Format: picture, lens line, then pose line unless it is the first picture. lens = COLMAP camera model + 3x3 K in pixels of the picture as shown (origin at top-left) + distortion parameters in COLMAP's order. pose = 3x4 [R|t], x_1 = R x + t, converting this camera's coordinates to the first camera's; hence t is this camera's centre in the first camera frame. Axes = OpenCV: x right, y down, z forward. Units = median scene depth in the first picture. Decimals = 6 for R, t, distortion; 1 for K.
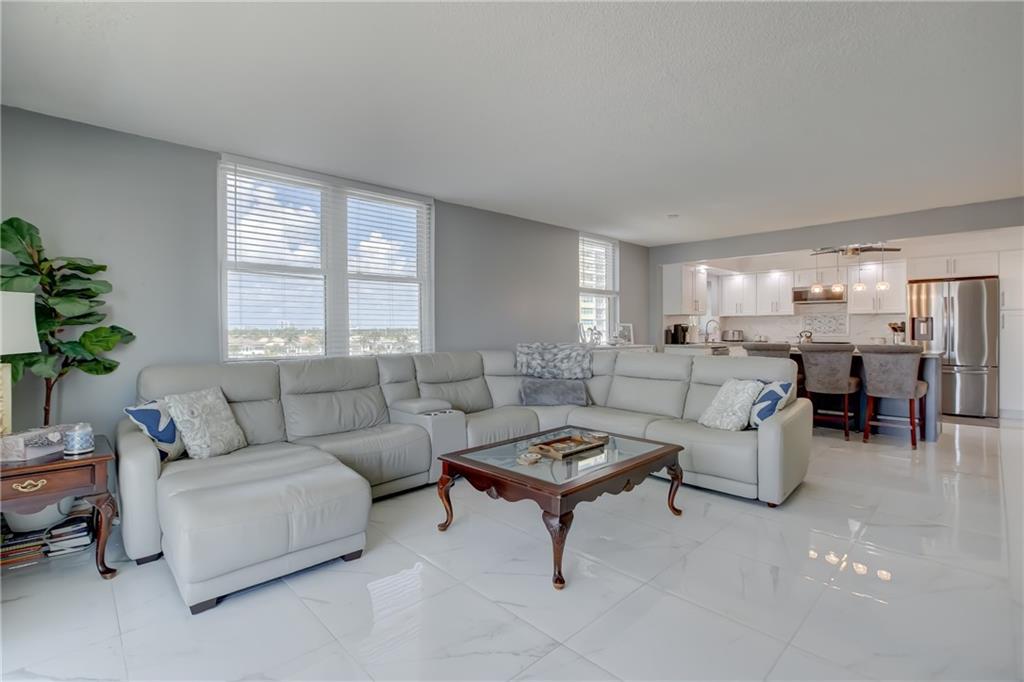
lens RADIAL K [[477.4, 0, 517.3], [0, 477.4, 336.7], [0, 0, 1]] dist [-0.047229, 0.014592]
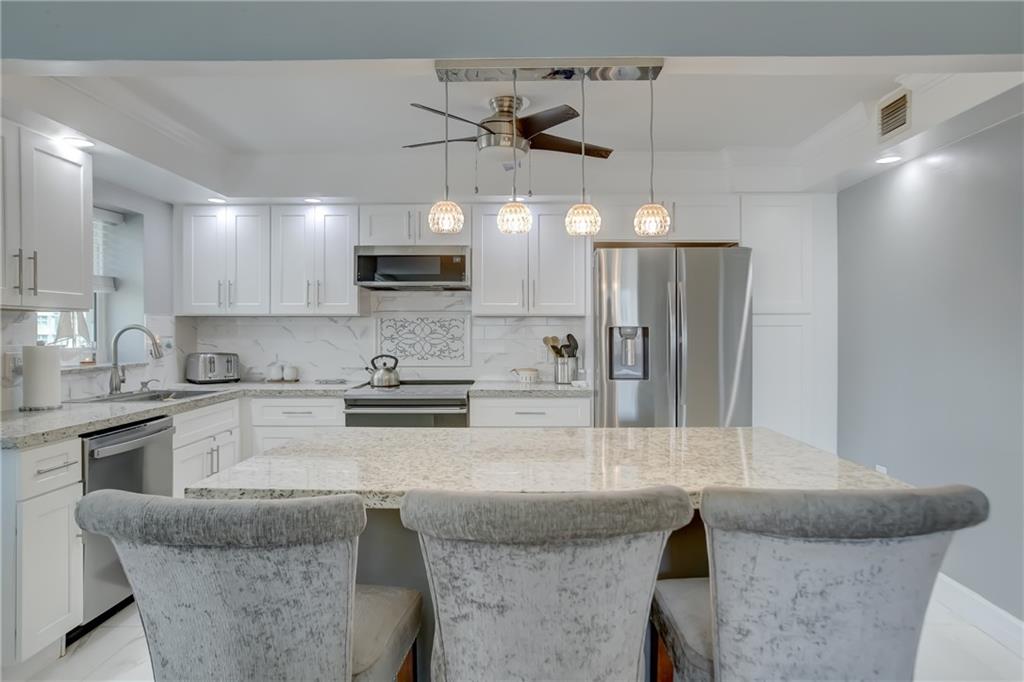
lens RADIAL K [[622.9, 0, 499.8], [0, 622.9, 331.4], [0, 0, 1]] dist [-0.012834, 0.006568]
pose [[0.719331, 0.003085, 0.694660, 0.394432], [0.007161, 0.999904, -0.011856, -0.032843], [-0.694630, 0.013502, 0.719240, 0.687895]]
